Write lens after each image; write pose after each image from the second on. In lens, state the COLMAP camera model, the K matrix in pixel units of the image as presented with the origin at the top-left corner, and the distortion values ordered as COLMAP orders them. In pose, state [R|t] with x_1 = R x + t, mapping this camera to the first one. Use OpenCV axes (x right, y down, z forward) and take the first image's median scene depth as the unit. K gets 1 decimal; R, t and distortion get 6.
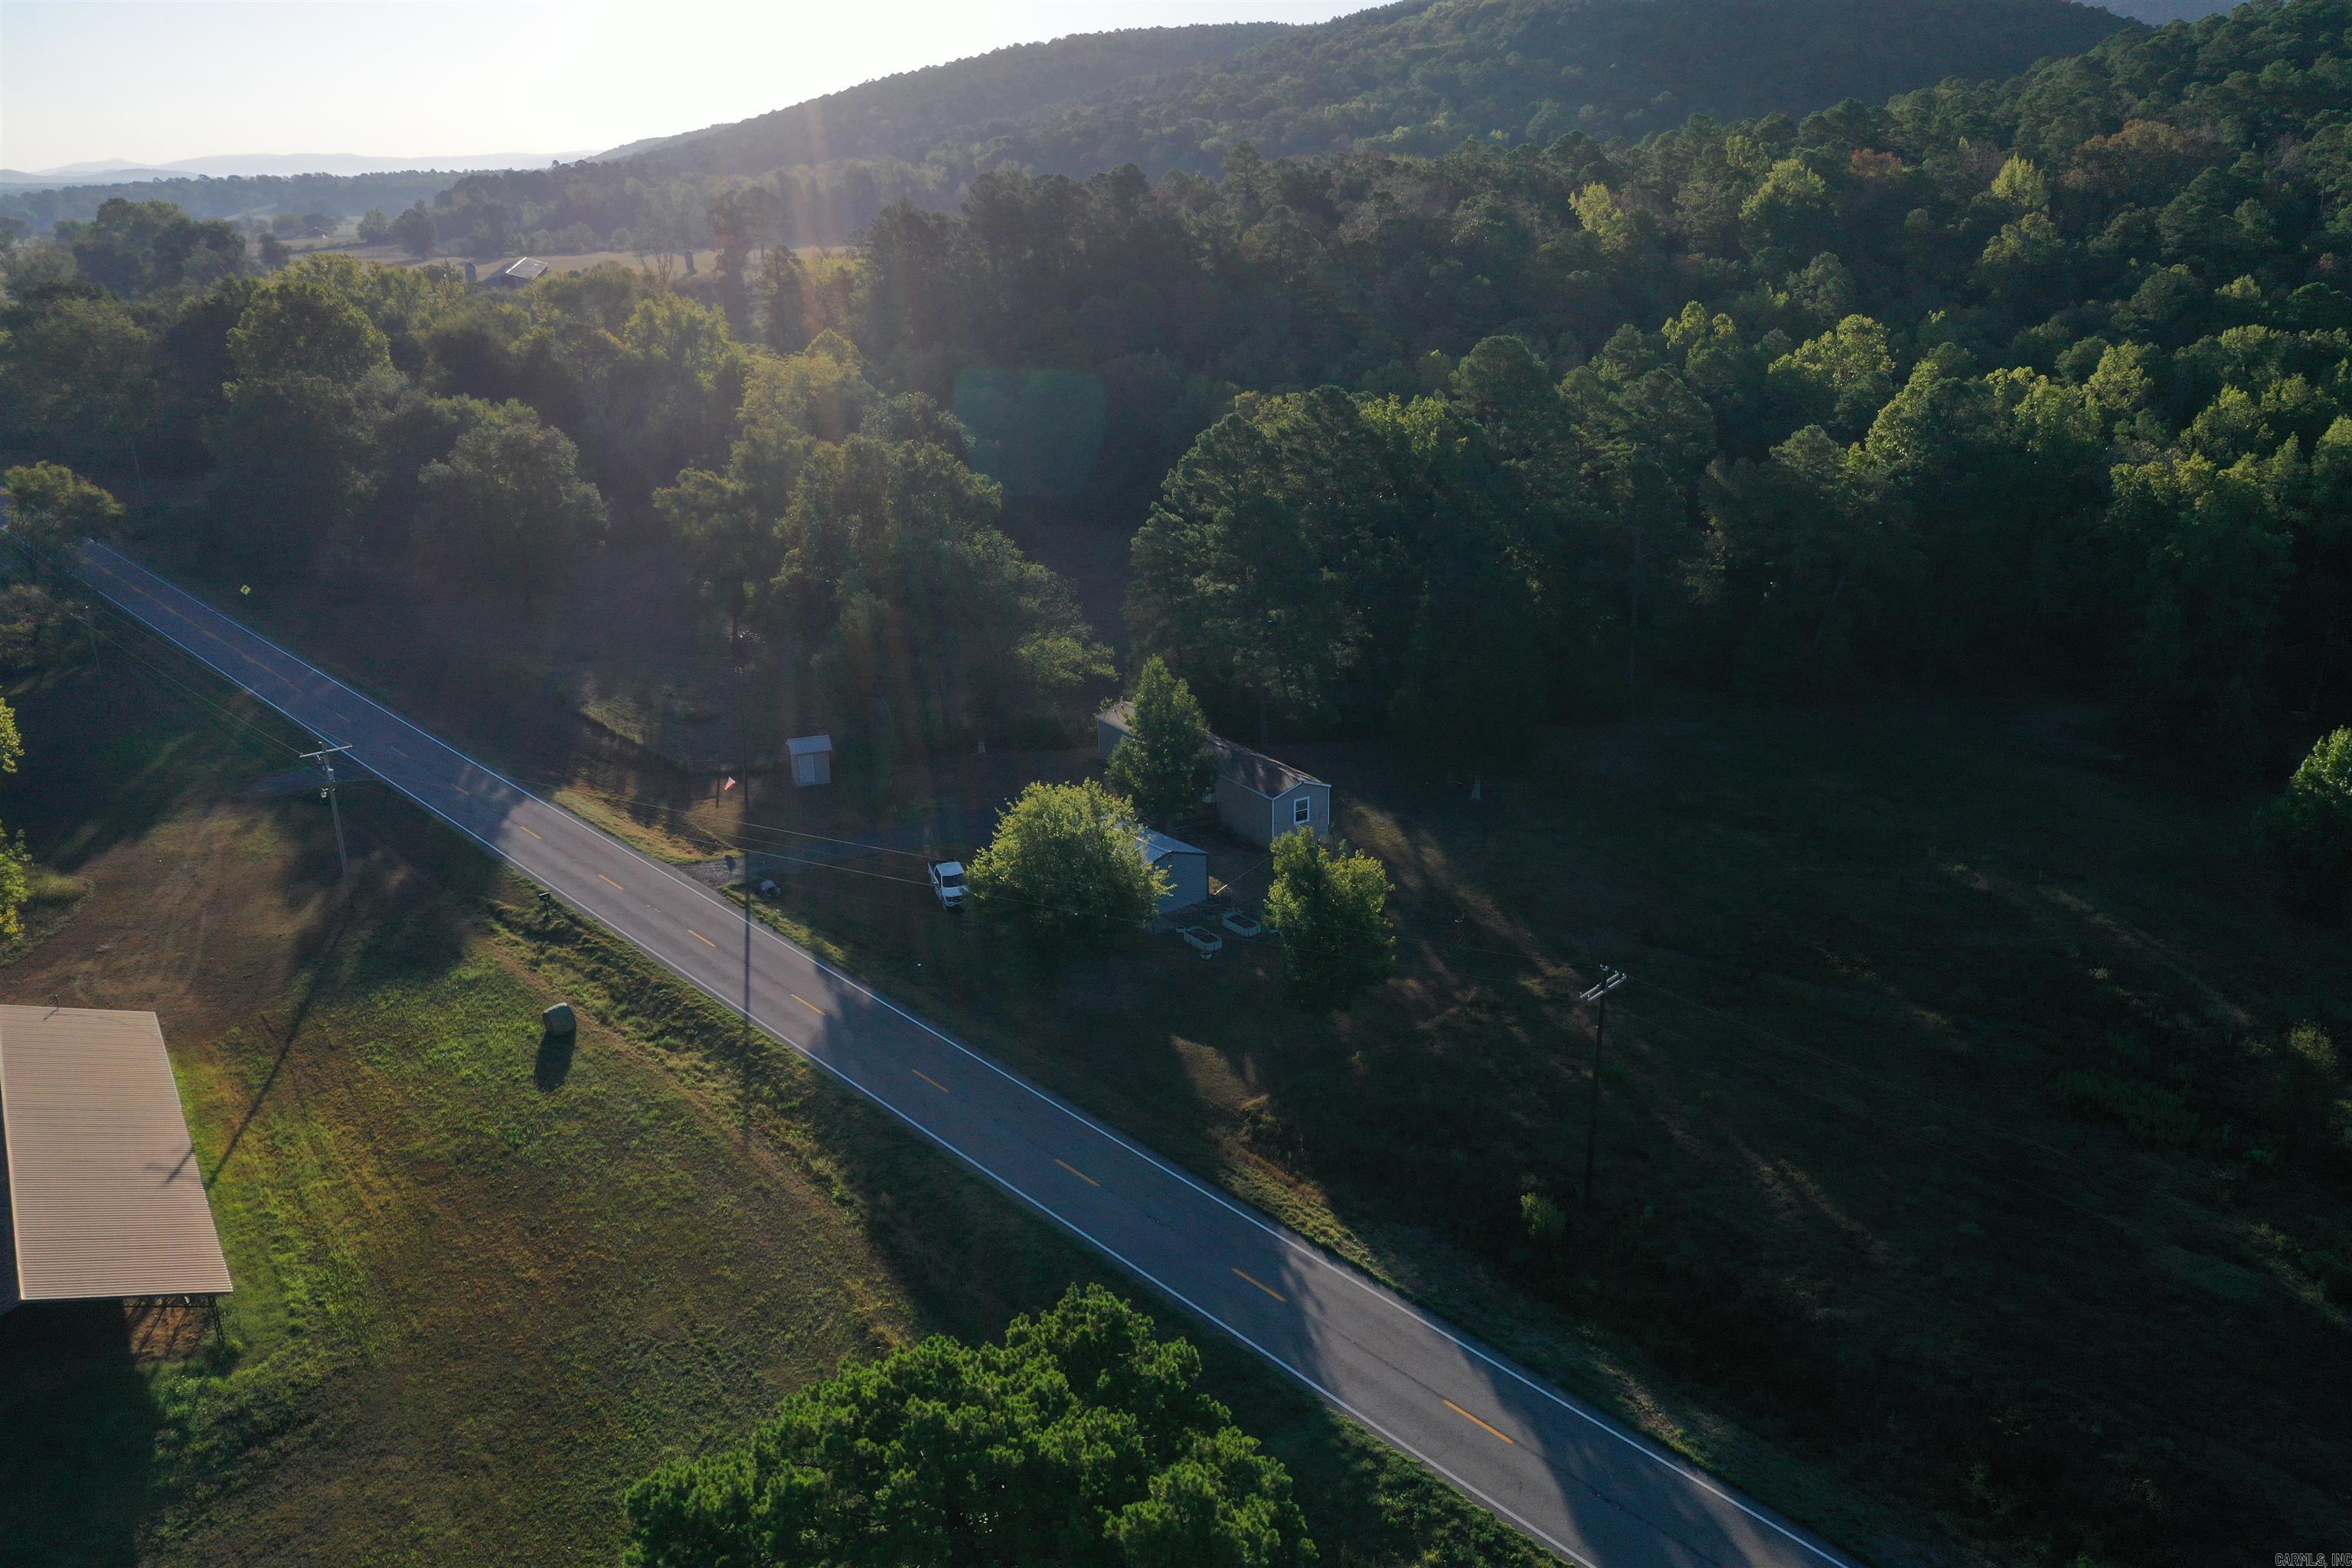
lens RADIAL K [[1862.3, 0, 1176.0], [0, 1862.3, 784.0], [0, 0, 1]] dist [0.012257, 0.005287]
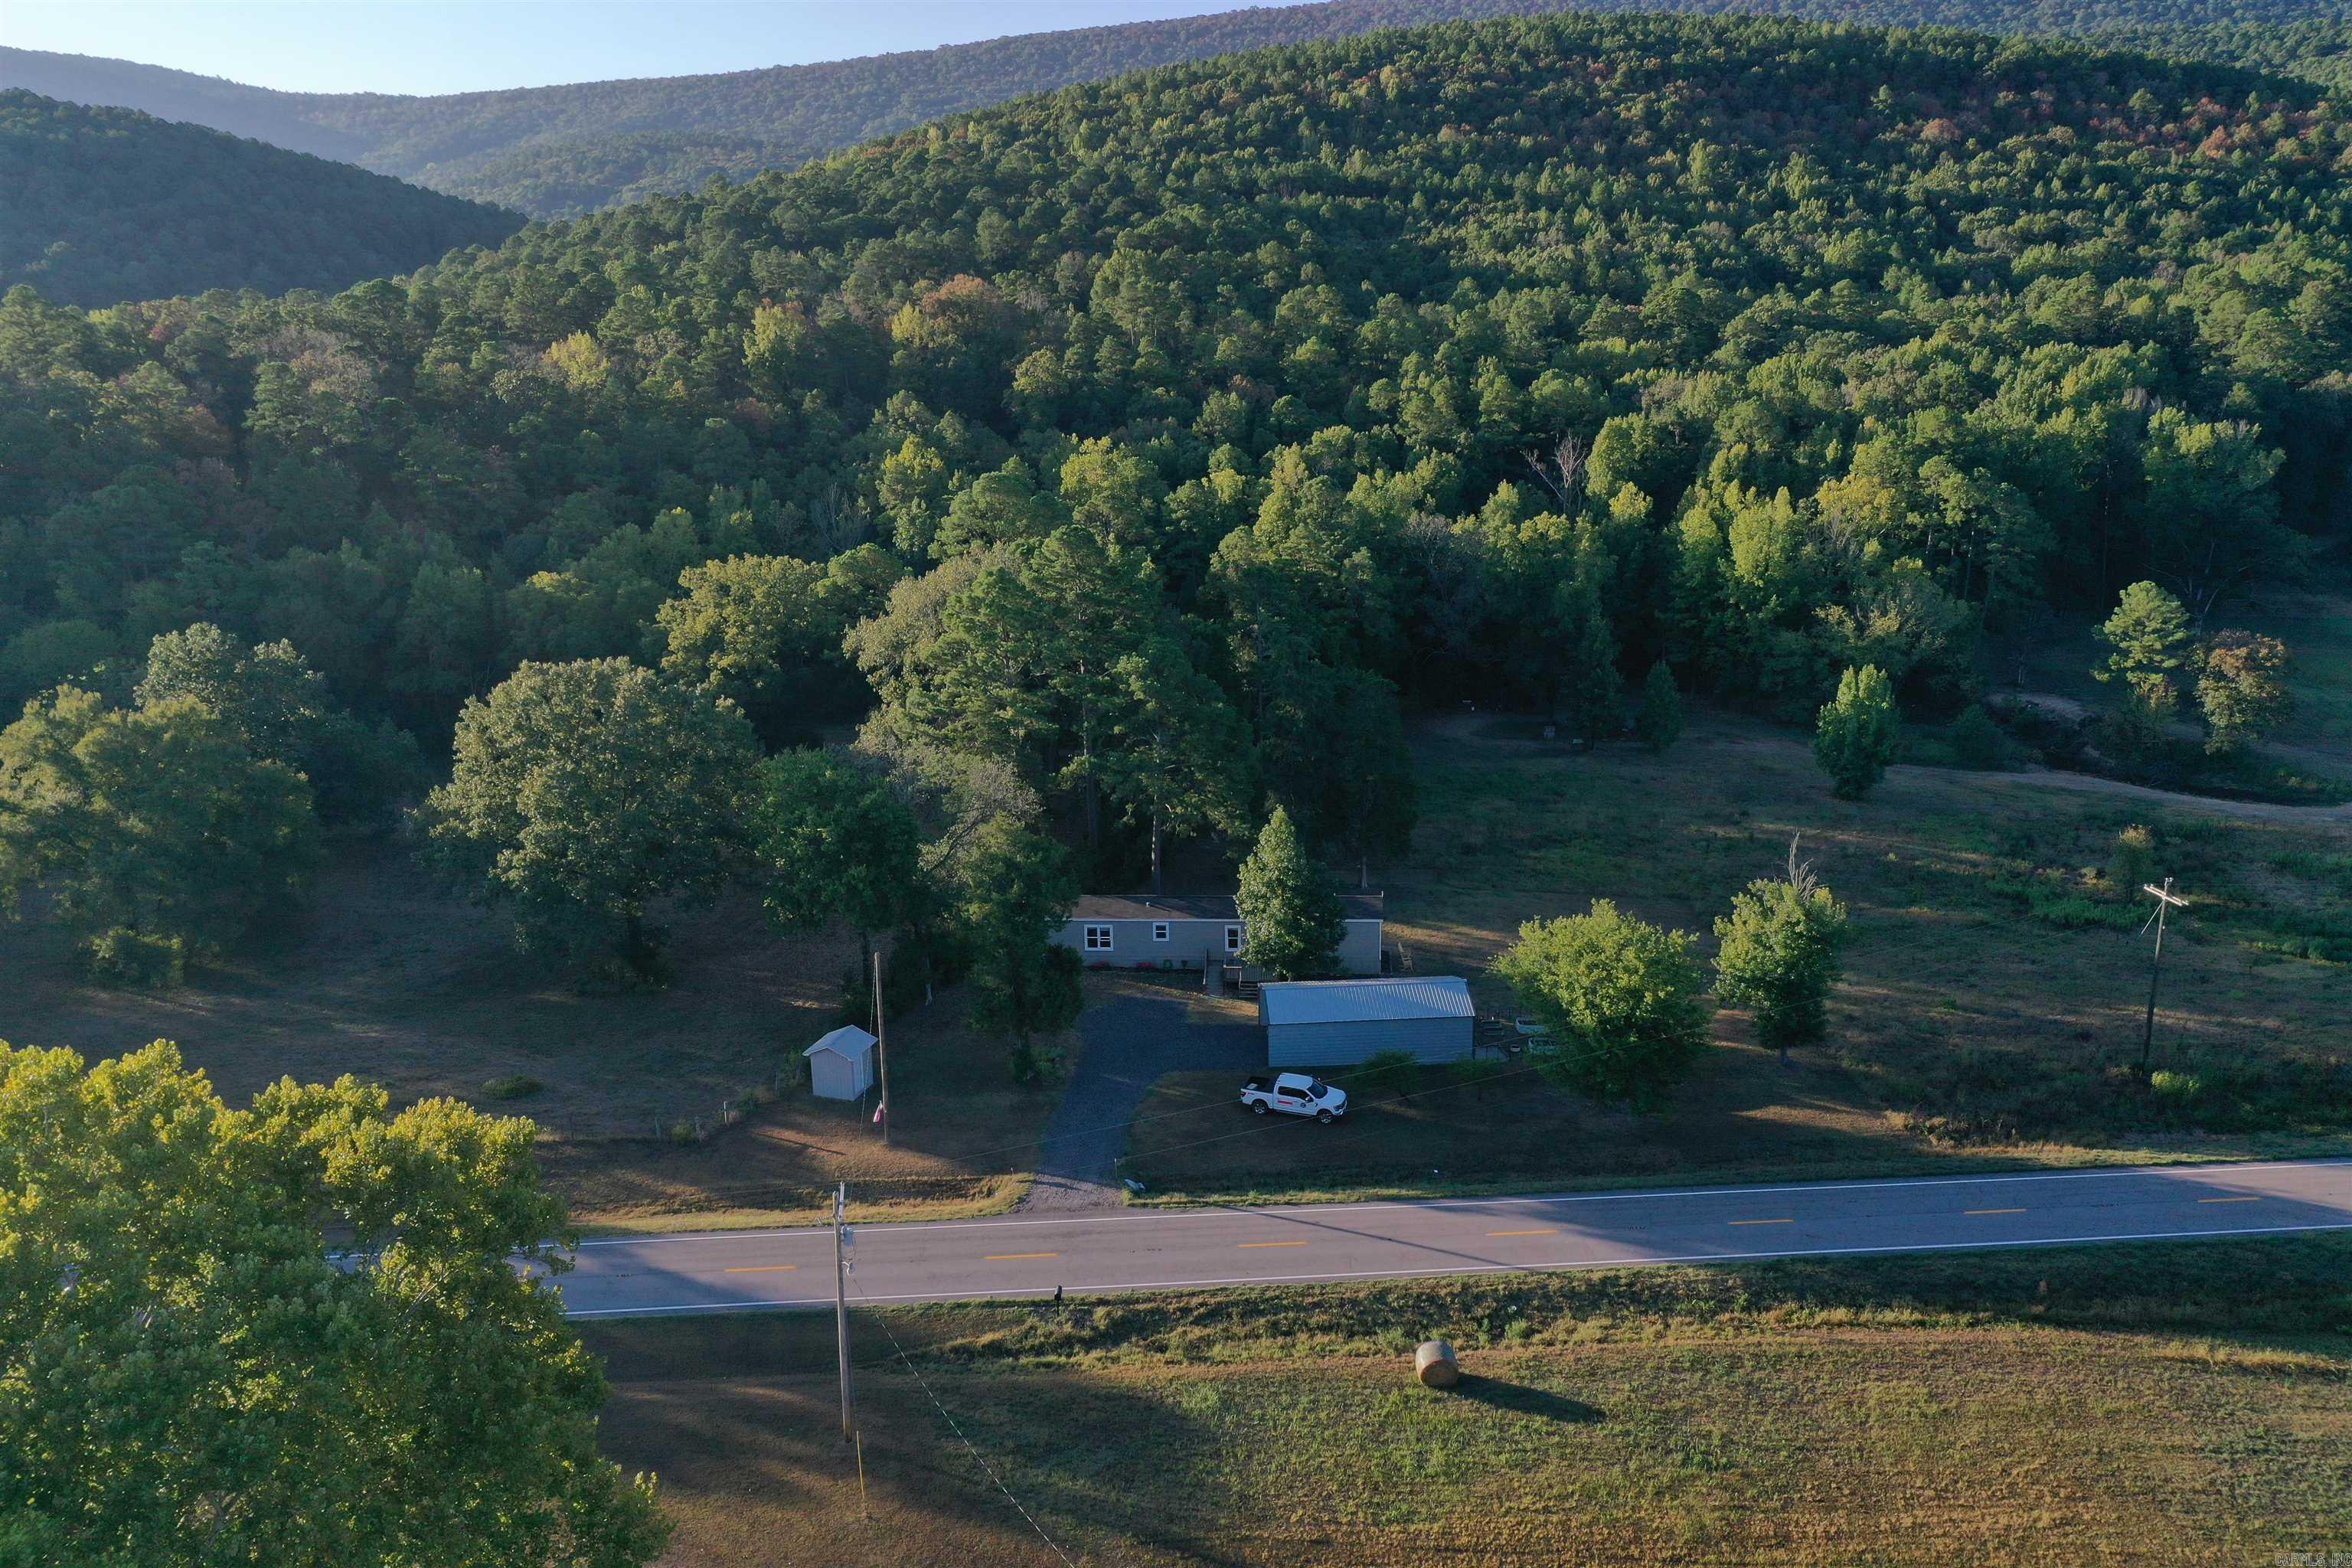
lens RADIAL K [[1862.3, 0, 1176.0], [0, 1862.3, 784.0], [0, 0, 1]] dist [0.012257, 0.005287]
pose [[0.589068, -0.202449, 0.782313, -0.887758], [0.263837, 0.963239, 0.050605, -0.161952], [-0.763799, 0.176593, 0.620827, 0.522073]]
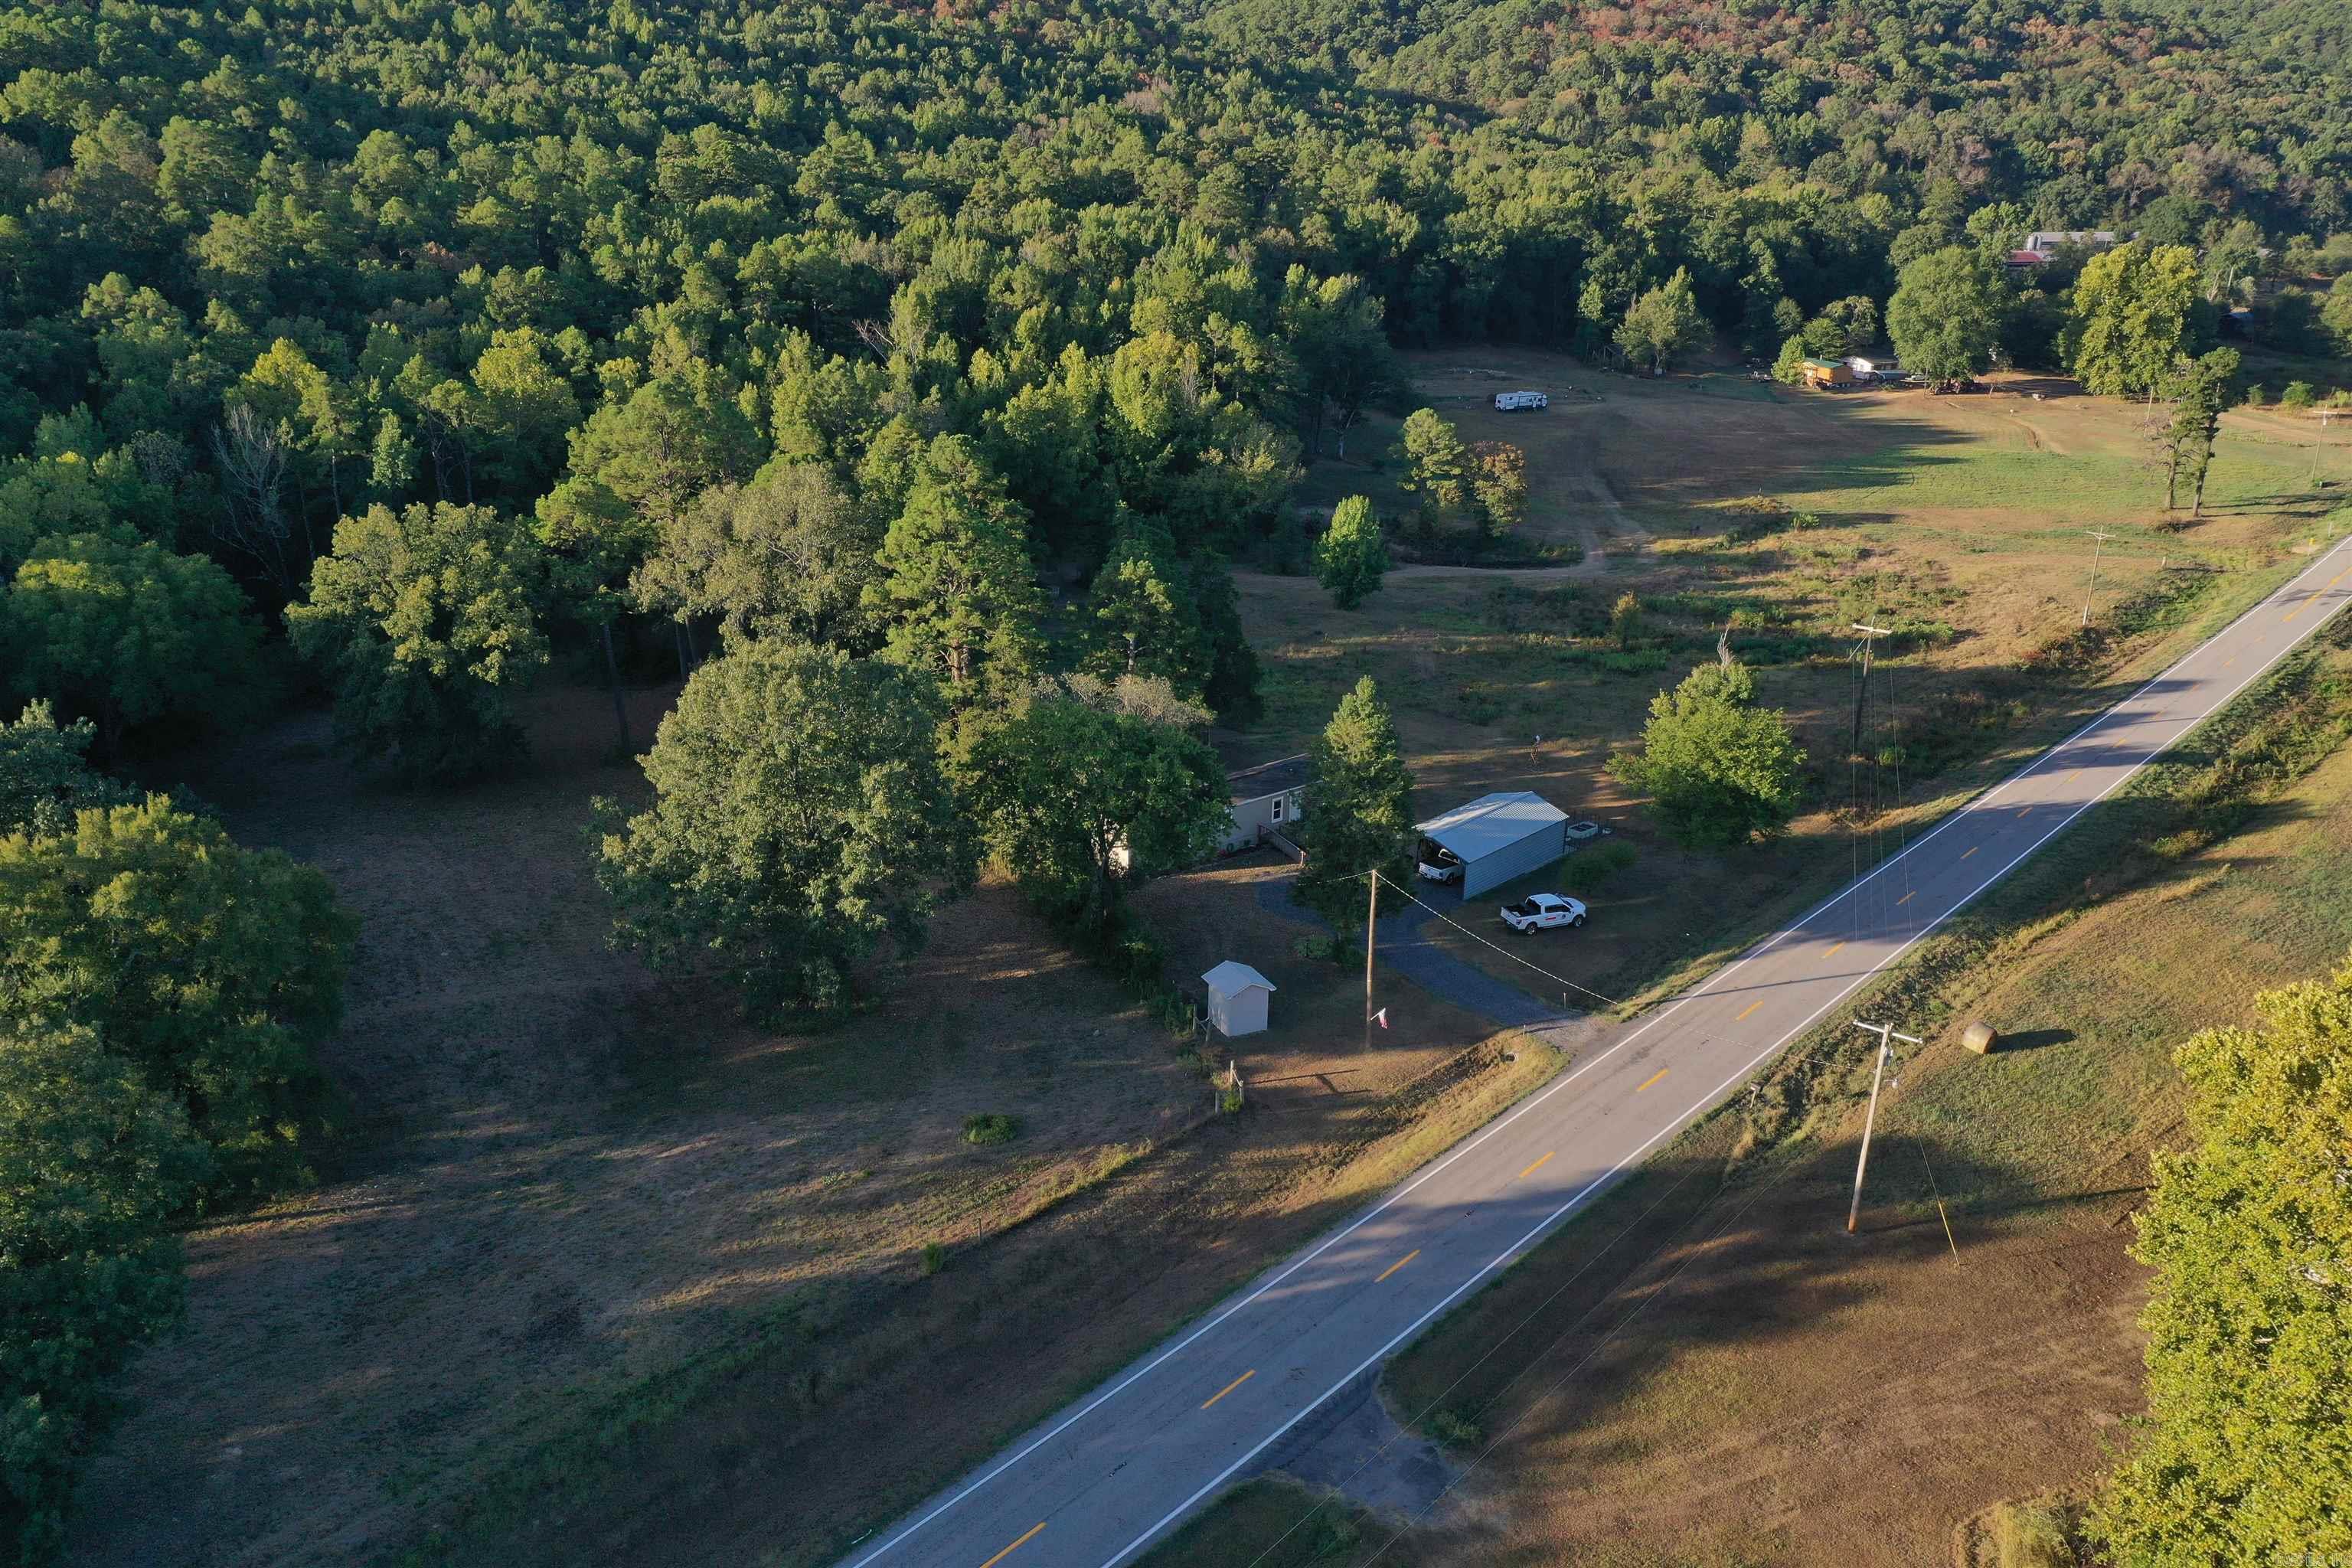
lens RADIAL K [[1862.3, 0, 1176.0], [0, 1862.3, 784.0], [0, 0, 1]] dist [0.012257, 0.005287]
pose [[-0.123887, -0.322746, 0.938342, -1.125170], [0.303769, 0.887893, 0.345500, -0.461689], [-0.944657, 0.327842, -0.011958, 1.296344]]
